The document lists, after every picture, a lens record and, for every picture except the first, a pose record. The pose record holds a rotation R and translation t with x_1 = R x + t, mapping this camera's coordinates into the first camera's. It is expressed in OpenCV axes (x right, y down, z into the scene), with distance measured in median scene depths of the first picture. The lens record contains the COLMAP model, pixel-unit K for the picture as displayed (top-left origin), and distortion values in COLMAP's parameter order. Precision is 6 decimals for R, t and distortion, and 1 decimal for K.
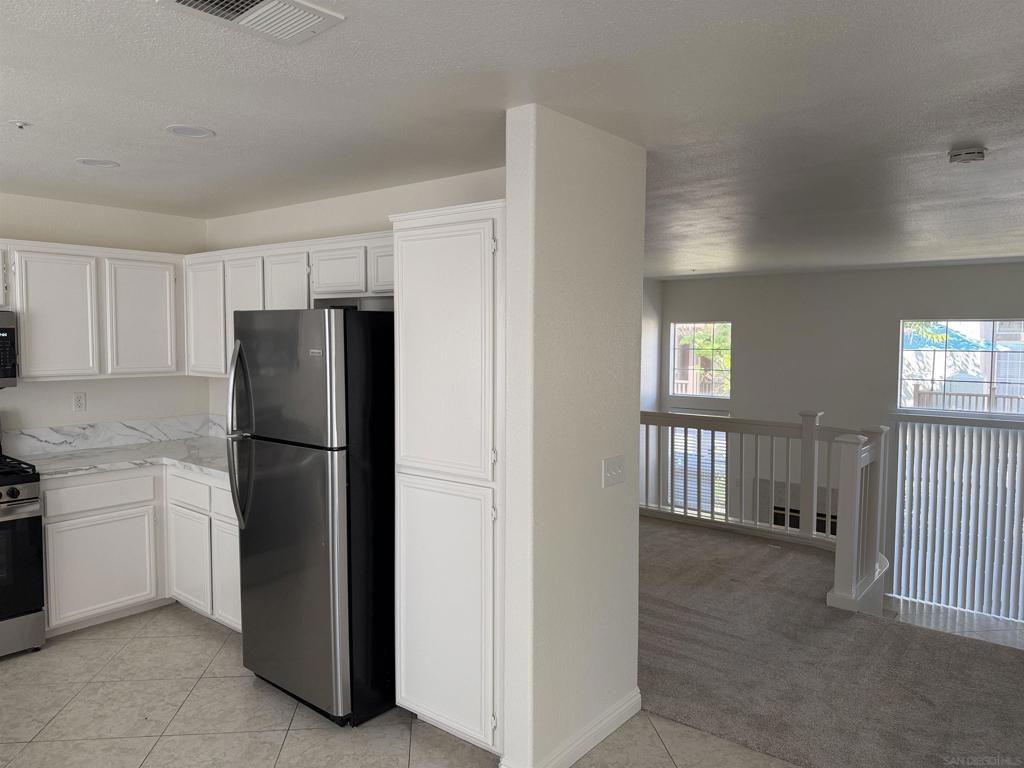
lens RADIAL K [[730.8, 0, 514.5], [0, 730.8, 377.9], [0, 0, 1]] dist [0.034085, -0.041341]
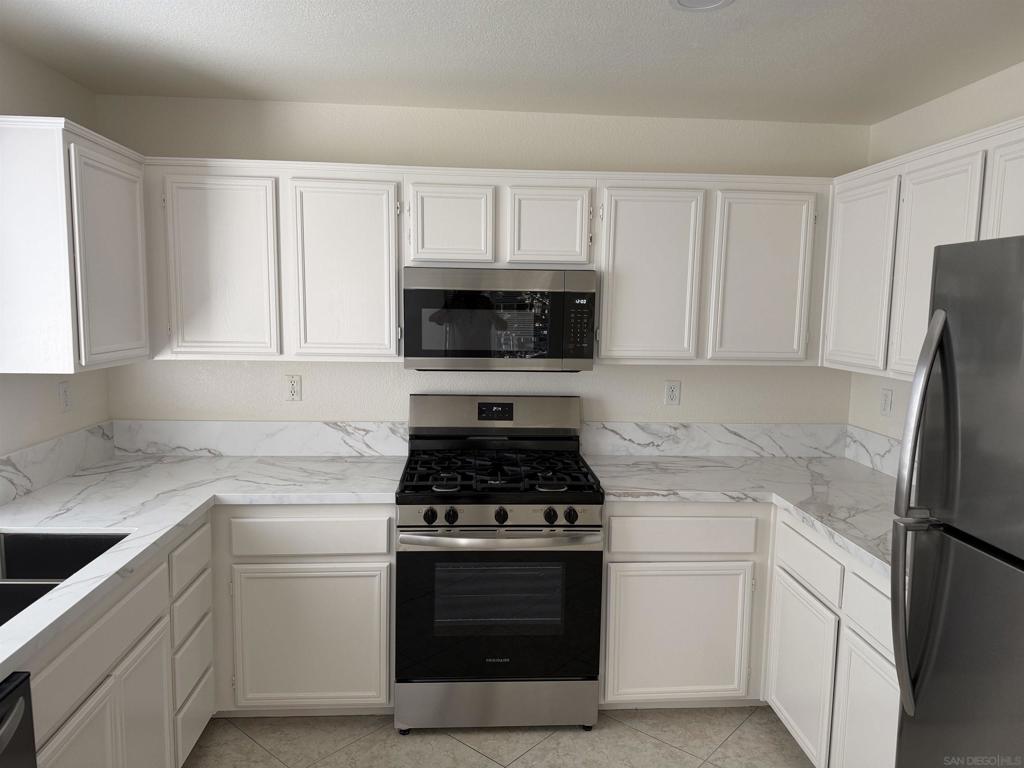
lens RADIAL K [[708.4, 0, 512.1], [0, 708.4, 388.3], [0, 0, 1]] dist [0.146725, -0.296792]
pose [[0.680599, 0.092695, -0.726768, -0.200306], [-0.056130, 0.995646, 0.074425, -0.019476], [0.730503, -0.009860, 0.682839, 0.441025]]
